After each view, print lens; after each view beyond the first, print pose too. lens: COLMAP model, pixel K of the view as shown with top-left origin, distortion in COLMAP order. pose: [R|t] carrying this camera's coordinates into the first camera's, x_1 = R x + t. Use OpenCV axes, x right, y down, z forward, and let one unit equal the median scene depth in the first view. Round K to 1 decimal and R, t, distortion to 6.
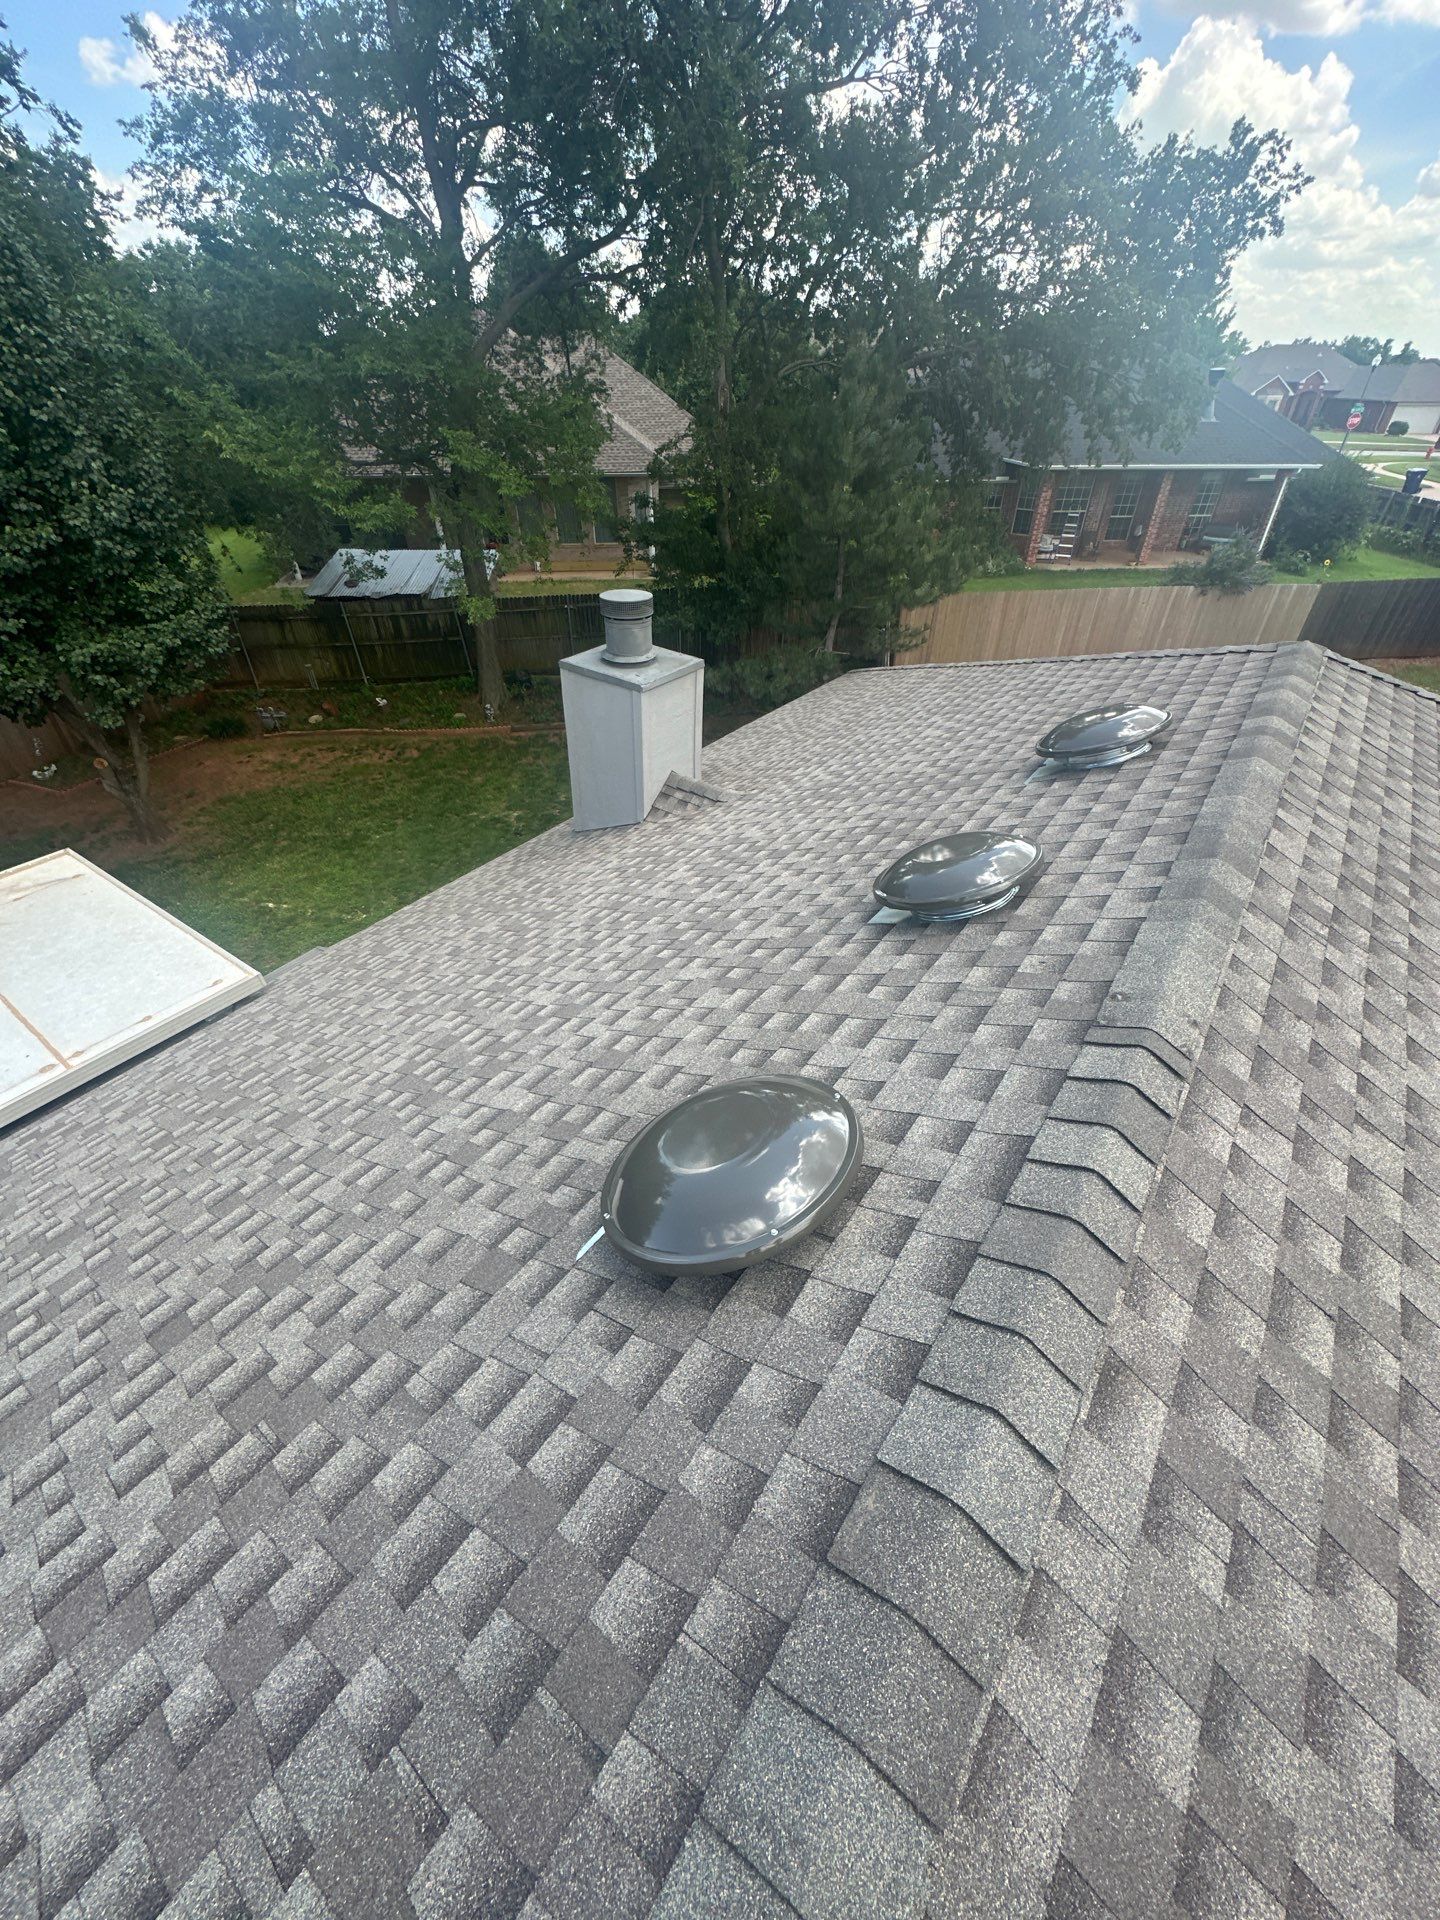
lens RADIAL K [[766.3, 0, 722.2], [0, 766.3, 955.9], [0, 0, 1]] dist [0.003806, 0.001985]
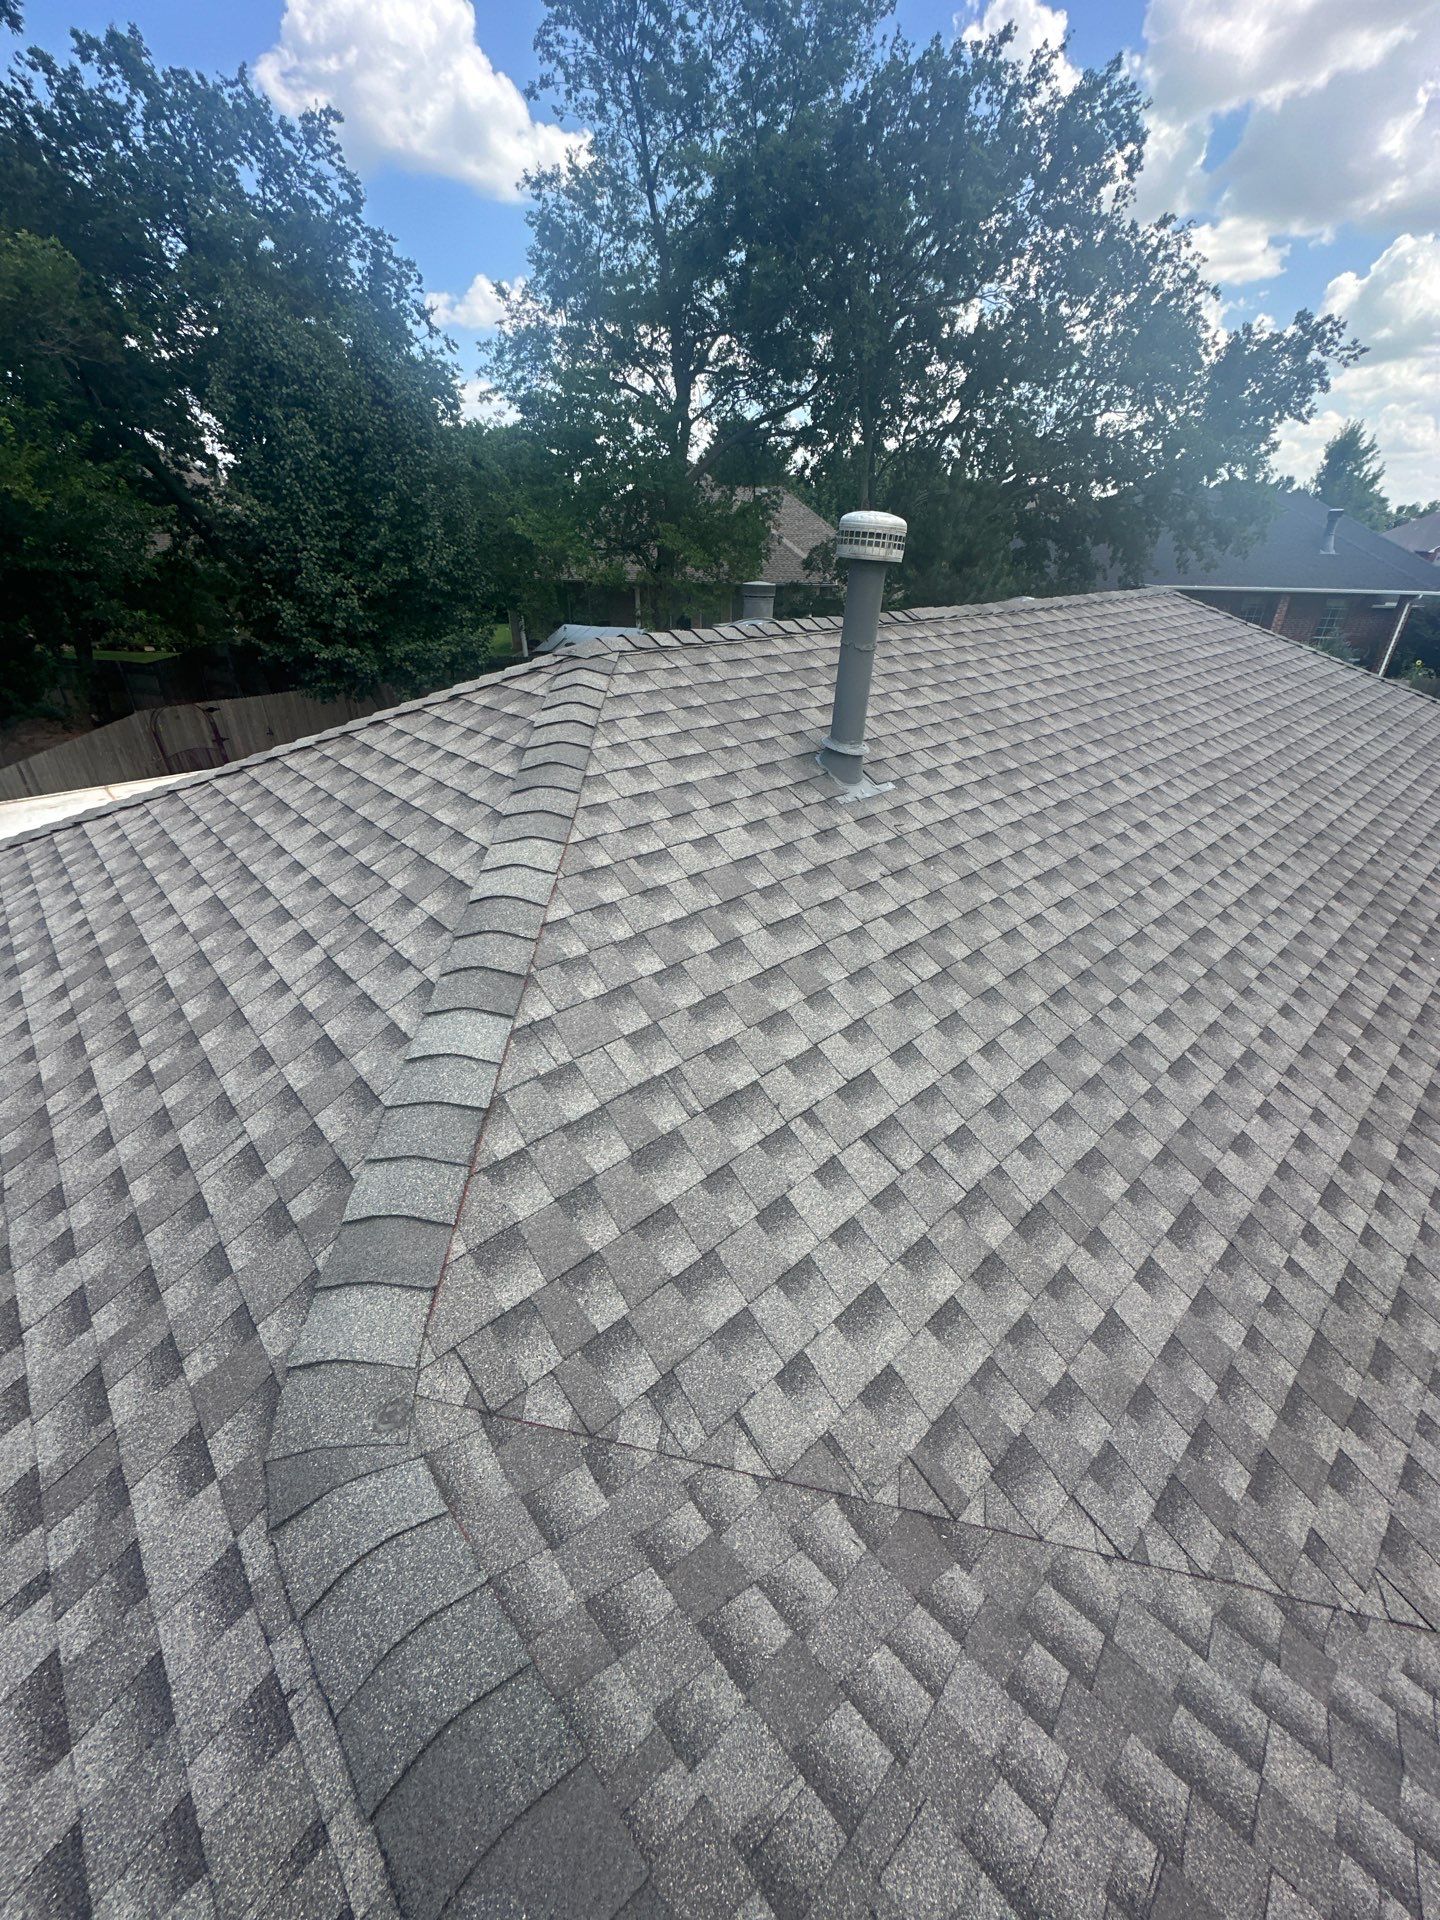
lens RADIAL K [[766.3, 0, 720.9], [0, 766.3, 963.6], [0, 0, 1]] dist [0.003806, 0.001985]
pose [[0.979766, 0.105718, -0.169947, 0.065227], [-0.128873, 0.982898, -0.131543, 0.242231], [0.153134, 0.150782, 0.976634, -0.202237]]
